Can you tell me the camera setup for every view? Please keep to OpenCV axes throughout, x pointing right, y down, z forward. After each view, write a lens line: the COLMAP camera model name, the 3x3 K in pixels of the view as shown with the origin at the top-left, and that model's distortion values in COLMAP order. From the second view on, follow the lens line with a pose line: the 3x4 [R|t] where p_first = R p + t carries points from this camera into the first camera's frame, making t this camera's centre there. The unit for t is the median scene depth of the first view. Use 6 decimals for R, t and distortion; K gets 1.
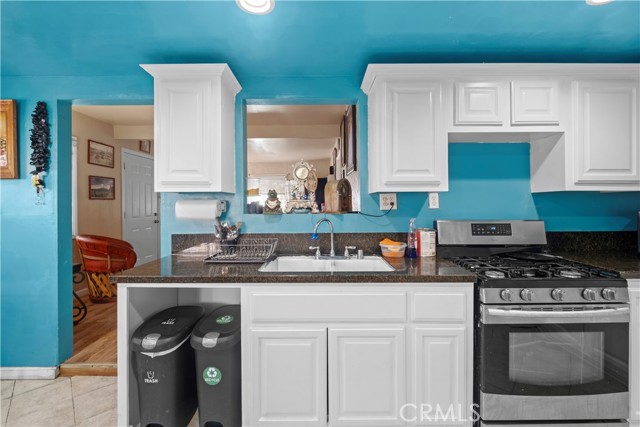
lens RADIAL K [[284.8, 0, 322.3], [0, 284.8, 203.4], [0, 0, 1]] dist [0.002155, -0.003812]
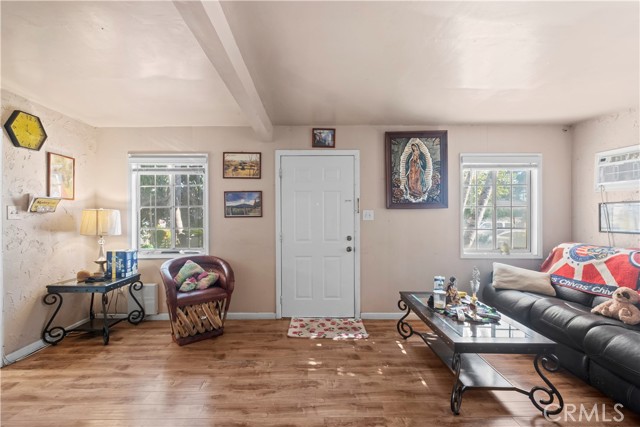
lens RADIAL K [[284.8, 0, 309.1], [0, 284.8, 218.2], [0, 0, 1]] dist [0.002155, -0.003812]
pose [[-0.002465, 0.014957, -0.999885, 0.185883], [0.004823, 0.999877, 0.014945, -0.046258], [0.999985, -0.004786, -0.002536, 2.416073]]
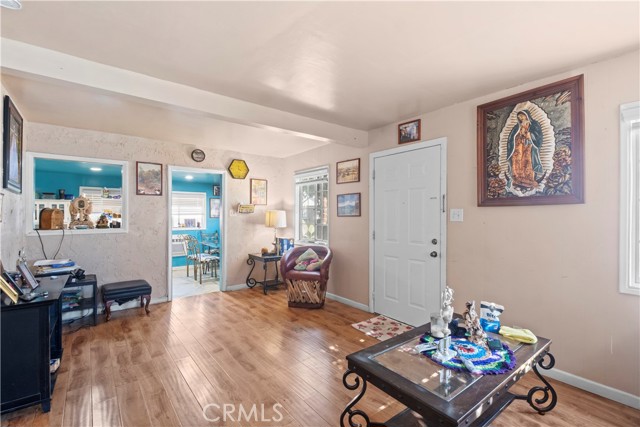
lens RADIAL K [[284.8, 0, 318.1], [0, 284.8, 216.5], [0, 0, 1]] dist [0.002155, -0.003812]
pose [[-0.785737, 0.008548, -0.618502, -0.144011], [0.005362, 0.999961, 0.007009, -0.042217], [0.618538, 0.002191, -0.785752, 3.454175]]
